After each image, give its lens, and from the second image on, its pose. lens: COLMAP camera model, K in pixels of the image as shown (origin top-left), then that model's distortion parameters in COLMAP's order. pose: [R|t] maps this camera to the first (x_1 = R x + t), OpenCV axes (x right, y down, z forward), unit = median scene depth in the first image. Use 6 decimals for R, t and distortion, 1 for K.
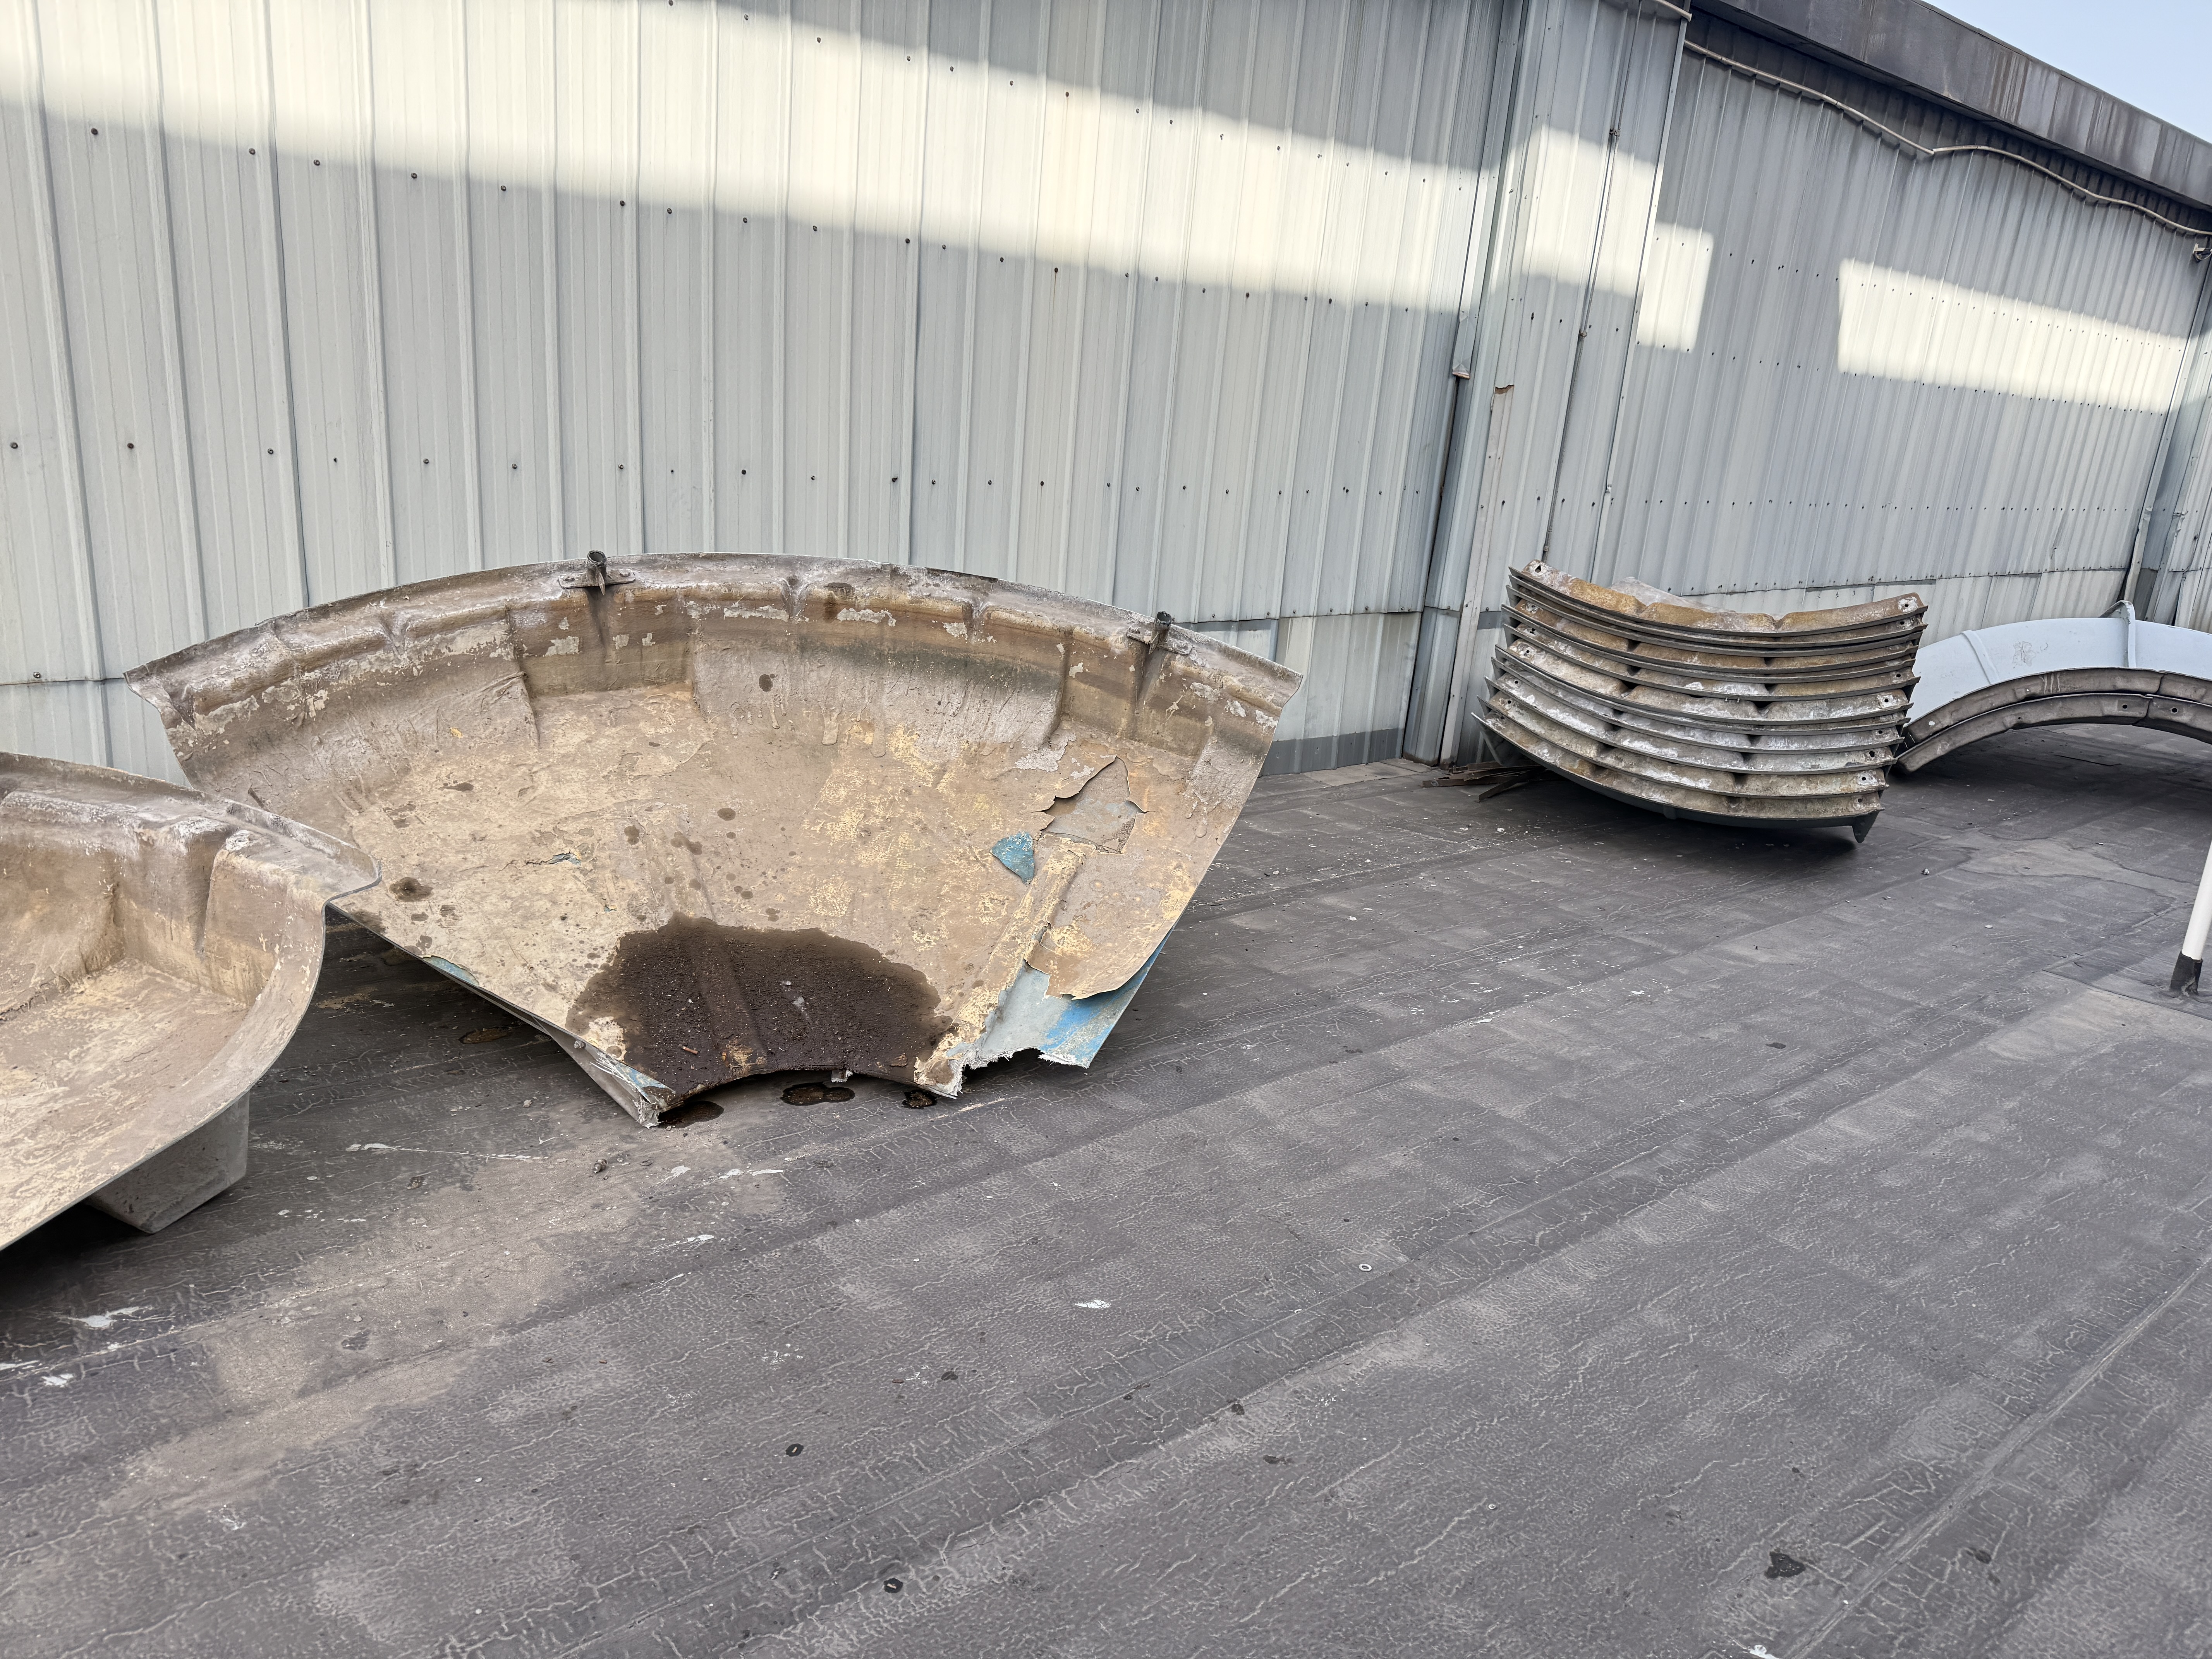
lens RADIAL K [[1547.1, 0, 1084.1], [0, 1547.1, 847.8], [0, 0, 1]] dist [0.059743, -0.054189]
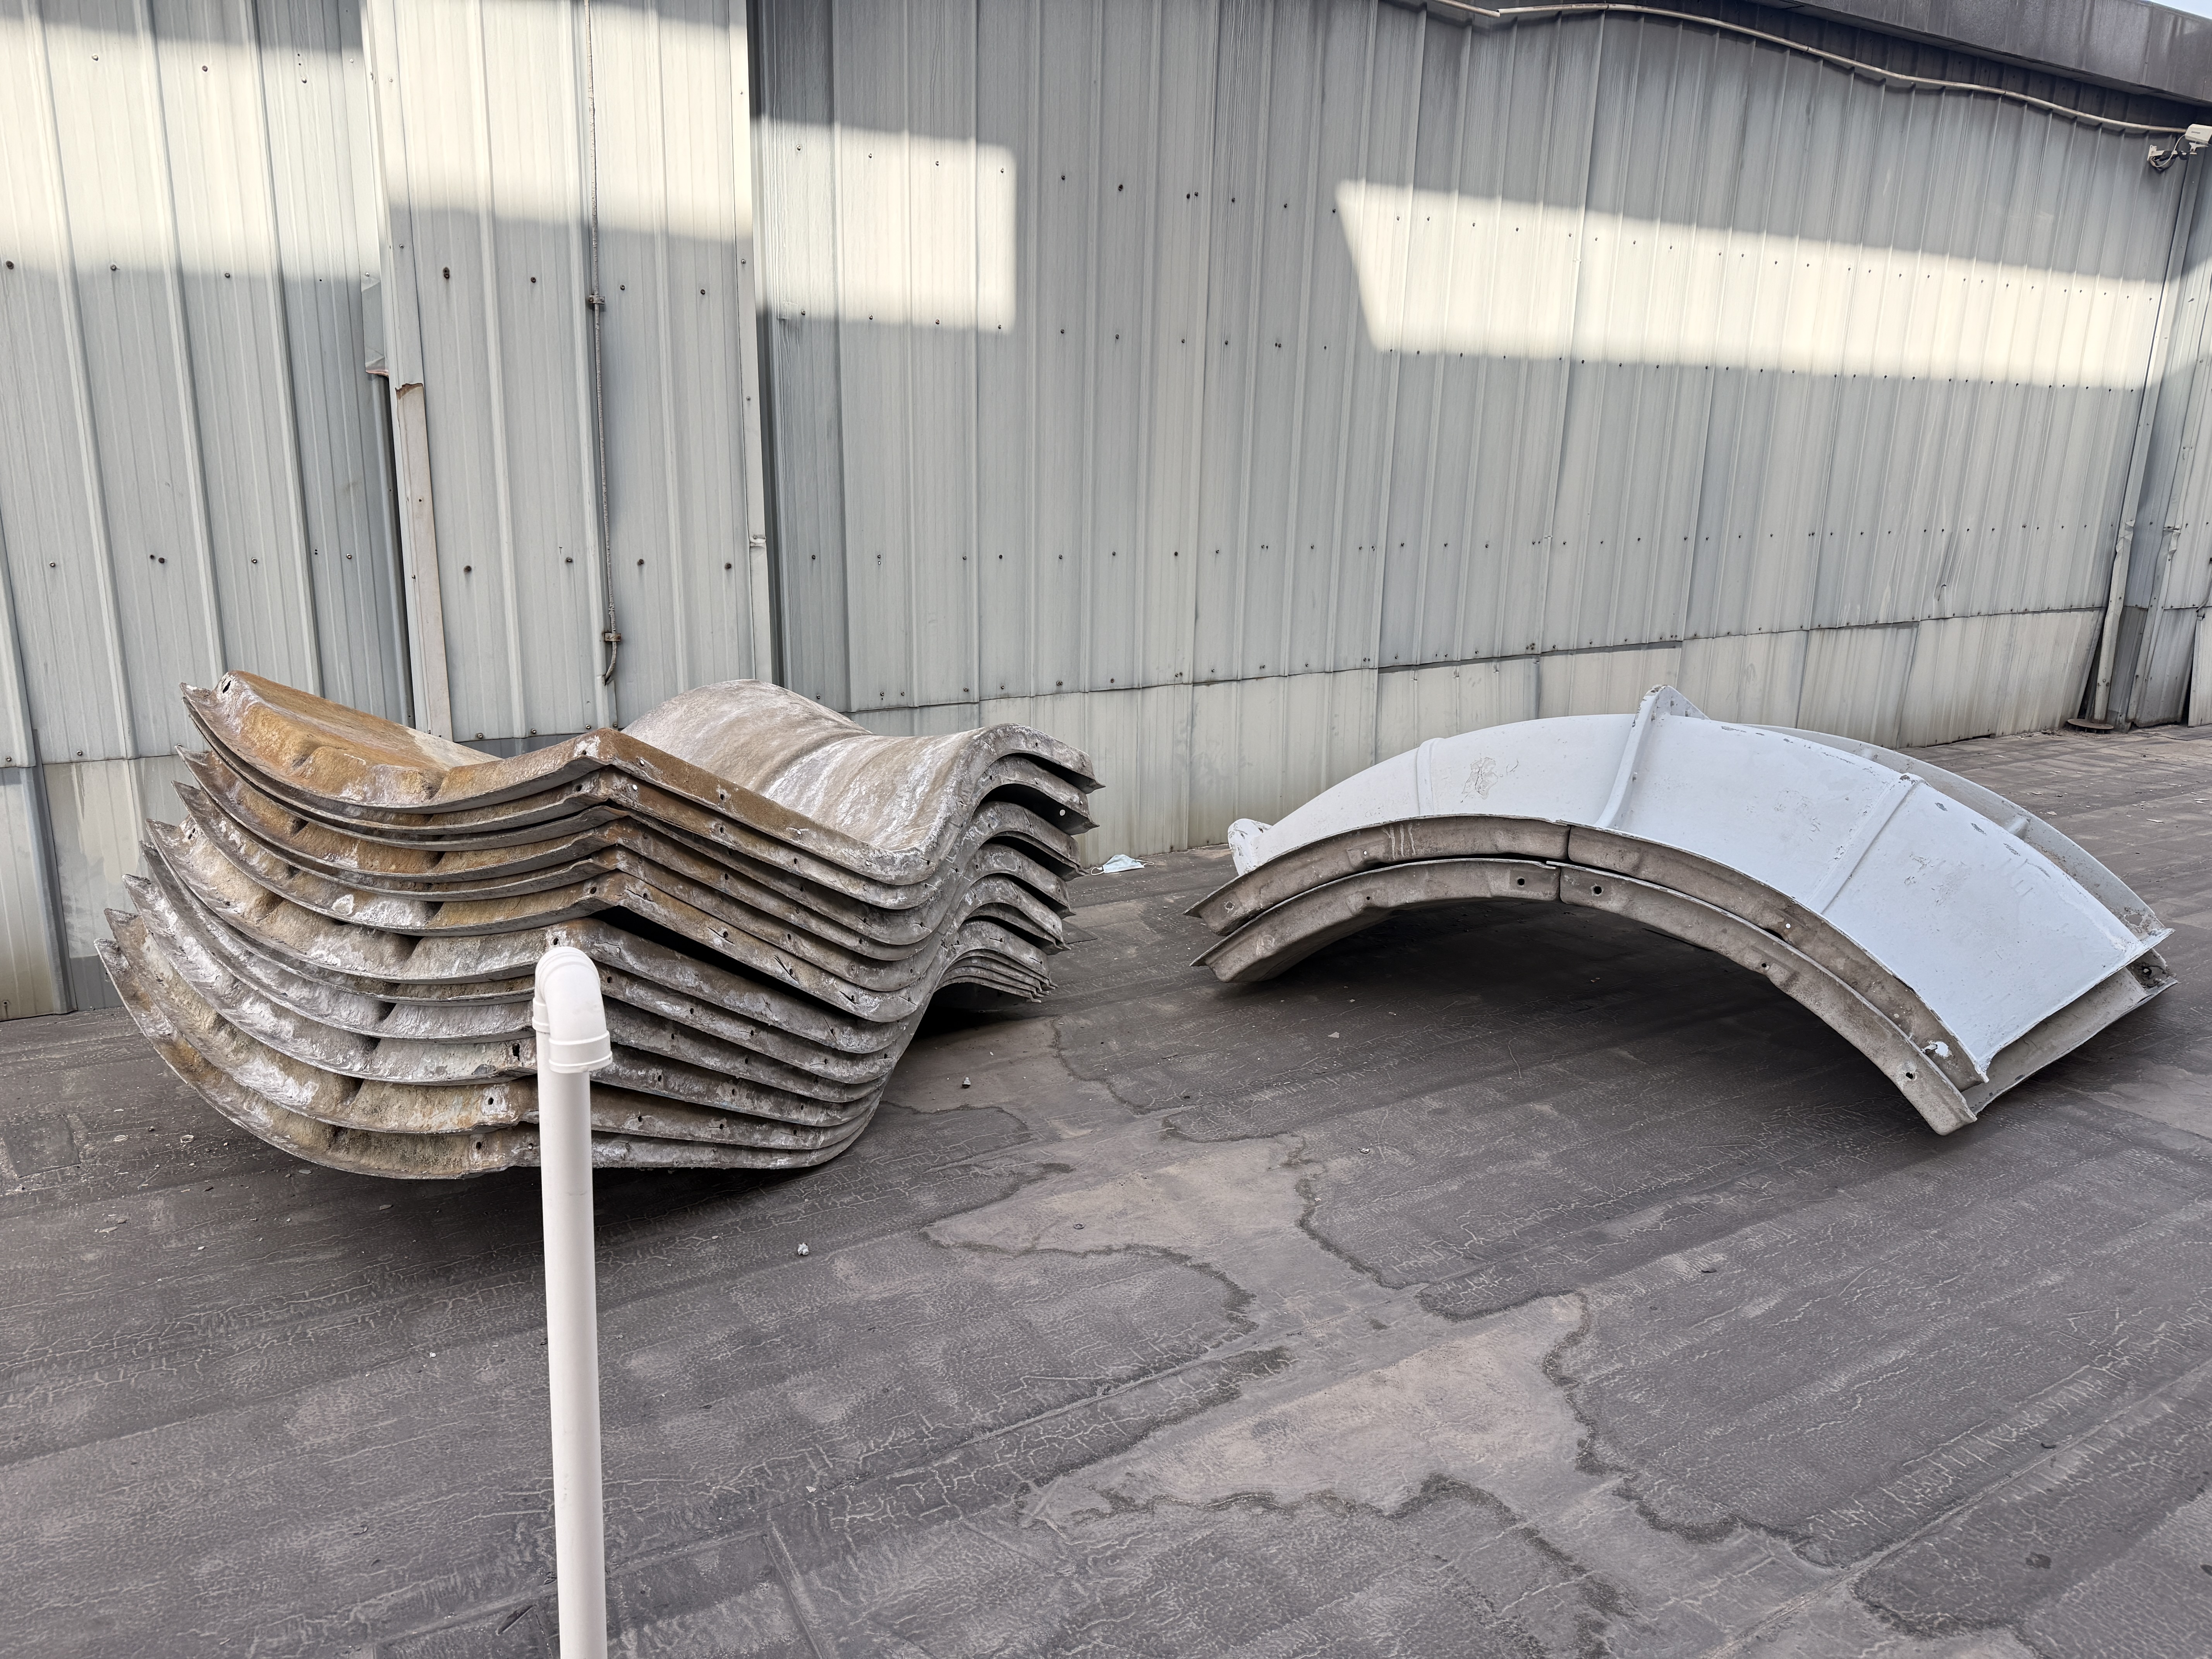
lens RADIAL K [[1547.1, 0, 987.8], [0, 1547.1, 859.7], [0, 0, 1]] dist [0.059743, -0.054189]
pose [[0.984164, -0.018122, -0.176330, 0.974315], [0.011005, 0.999088, -0.041260, -0.130955], [0.176917, 0.038667, 0.983466, 0.712515]]
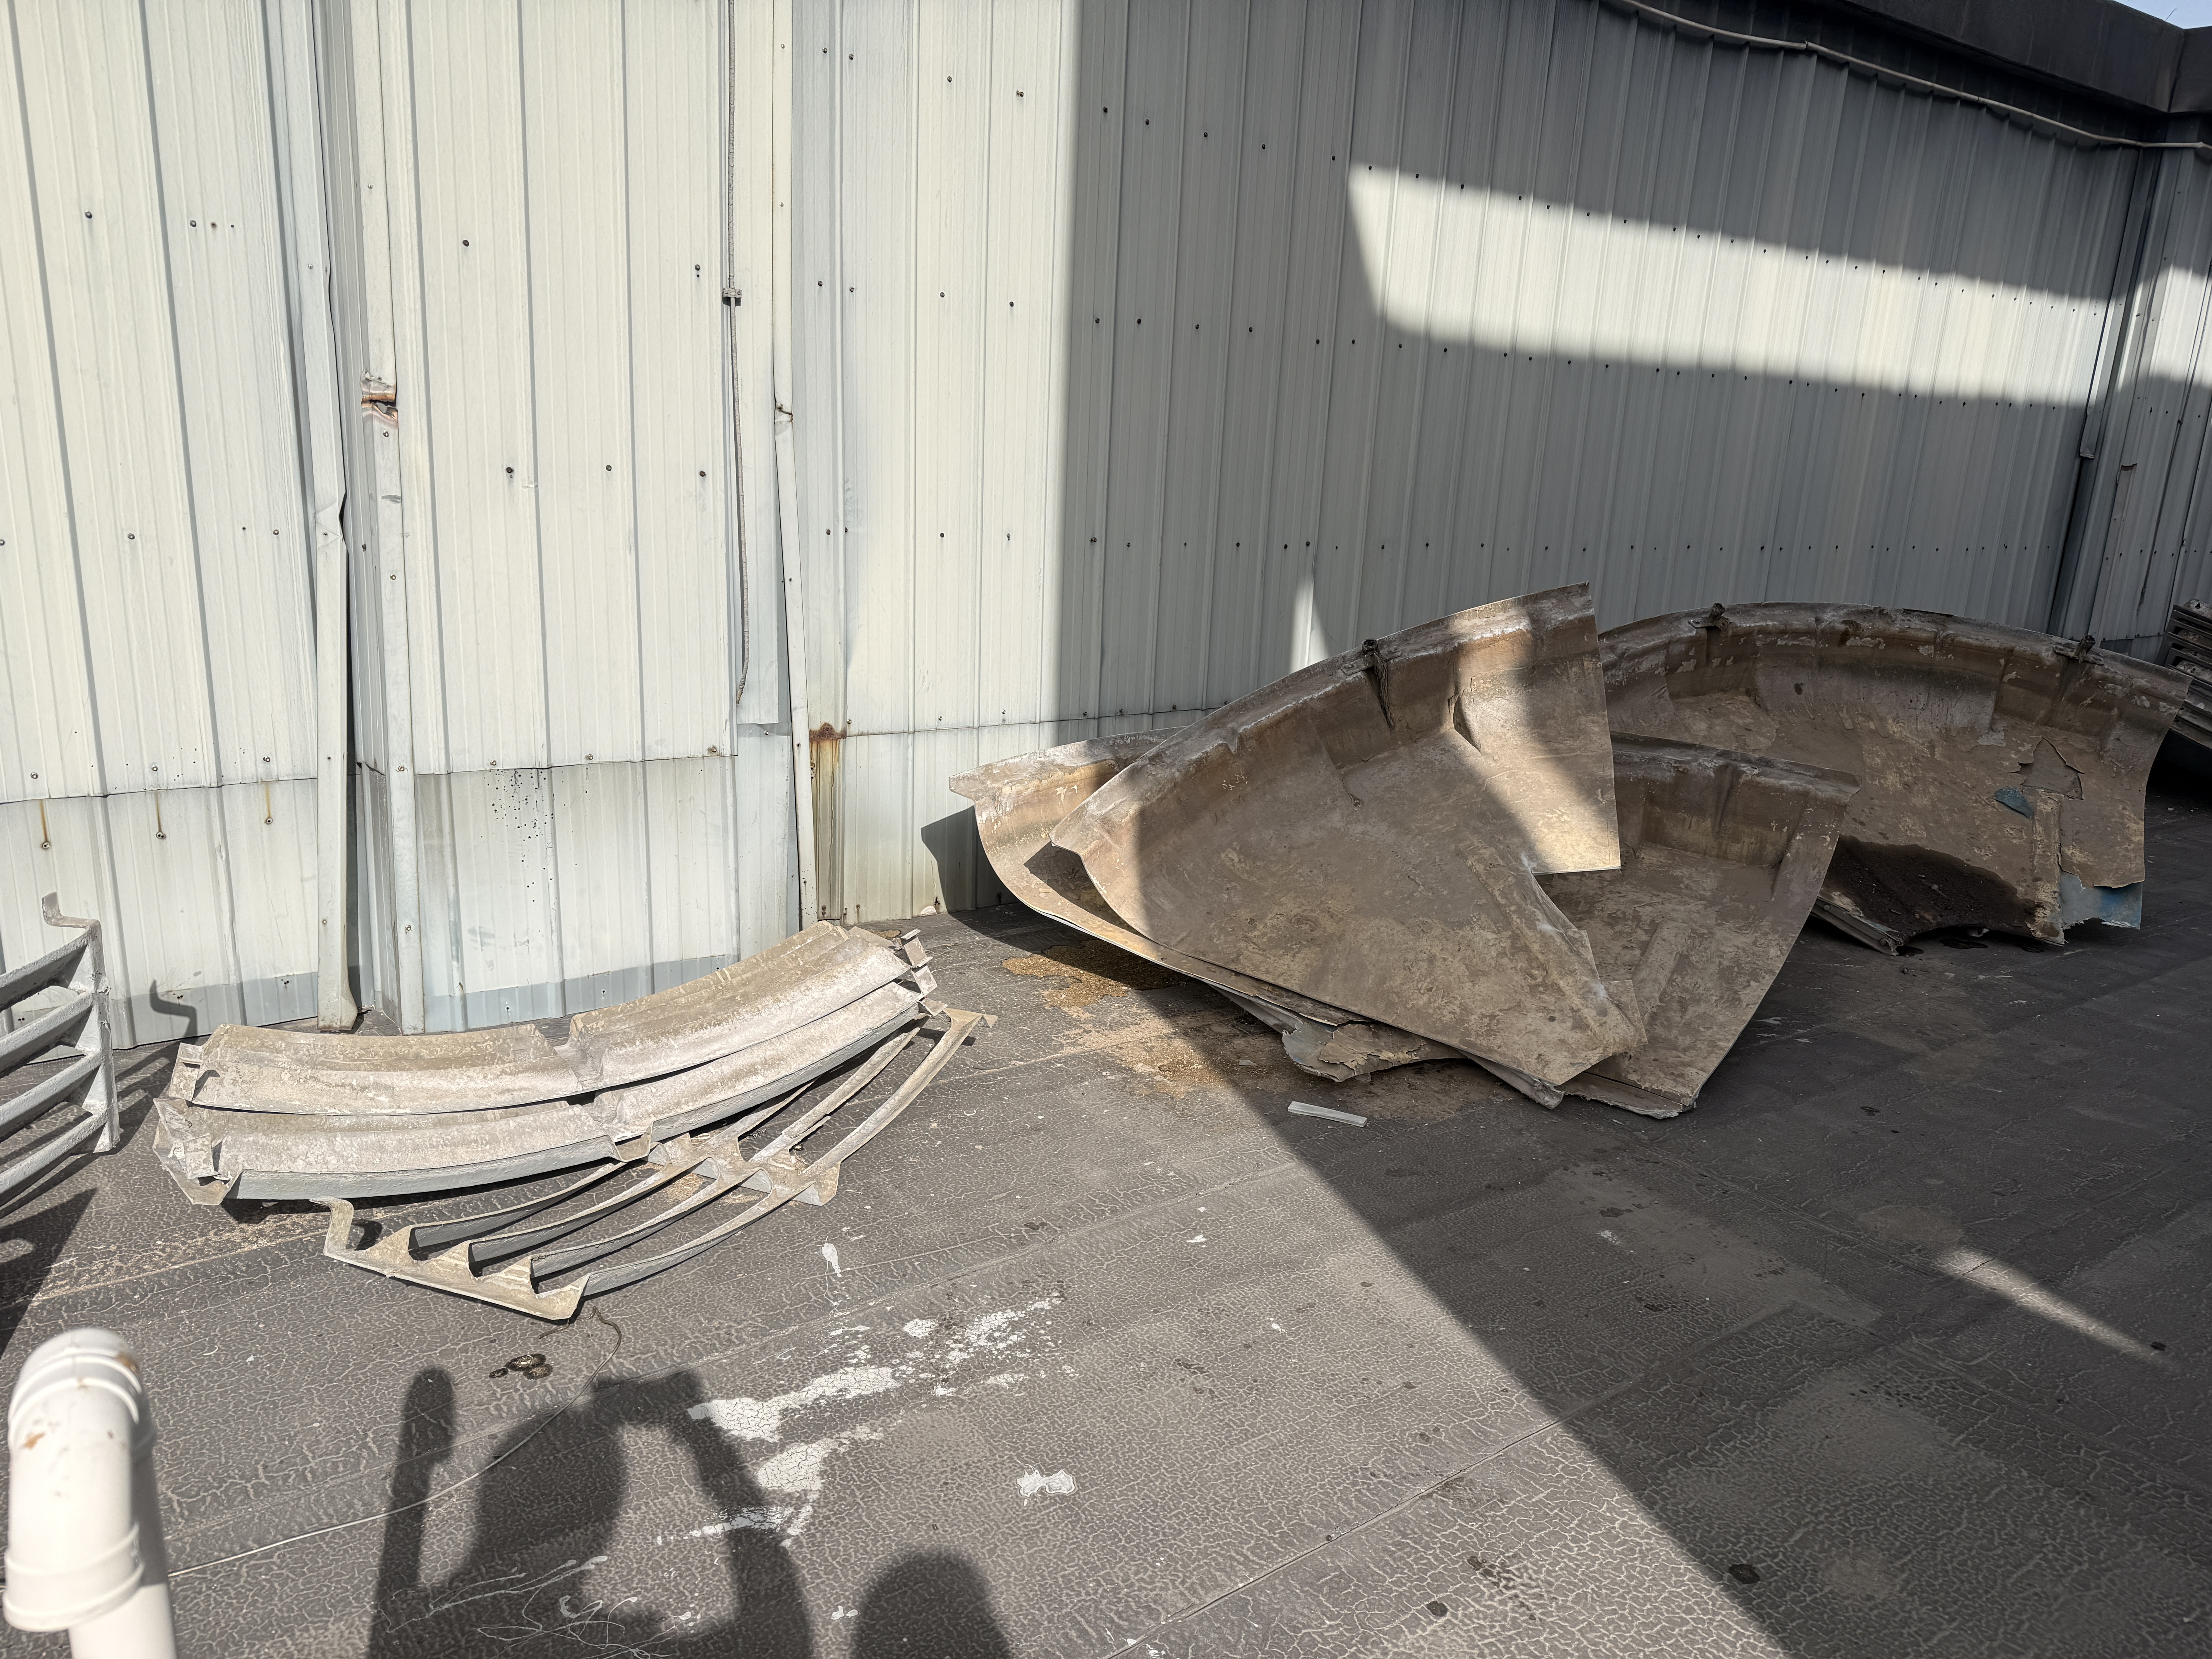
lens RADIAL K [[1547.1, 0, 1111.5], [0, 1547.1, 832.6], [0, 0, 1]] dist [0.059743, -0.054189]
pose [[0.996667, -0.005801, -0.081371, -0.723754], [0.002160, 0.998995, -0.044769, 0.093535], [0.081549, 0.044444, 0.995678, -0.516327]]
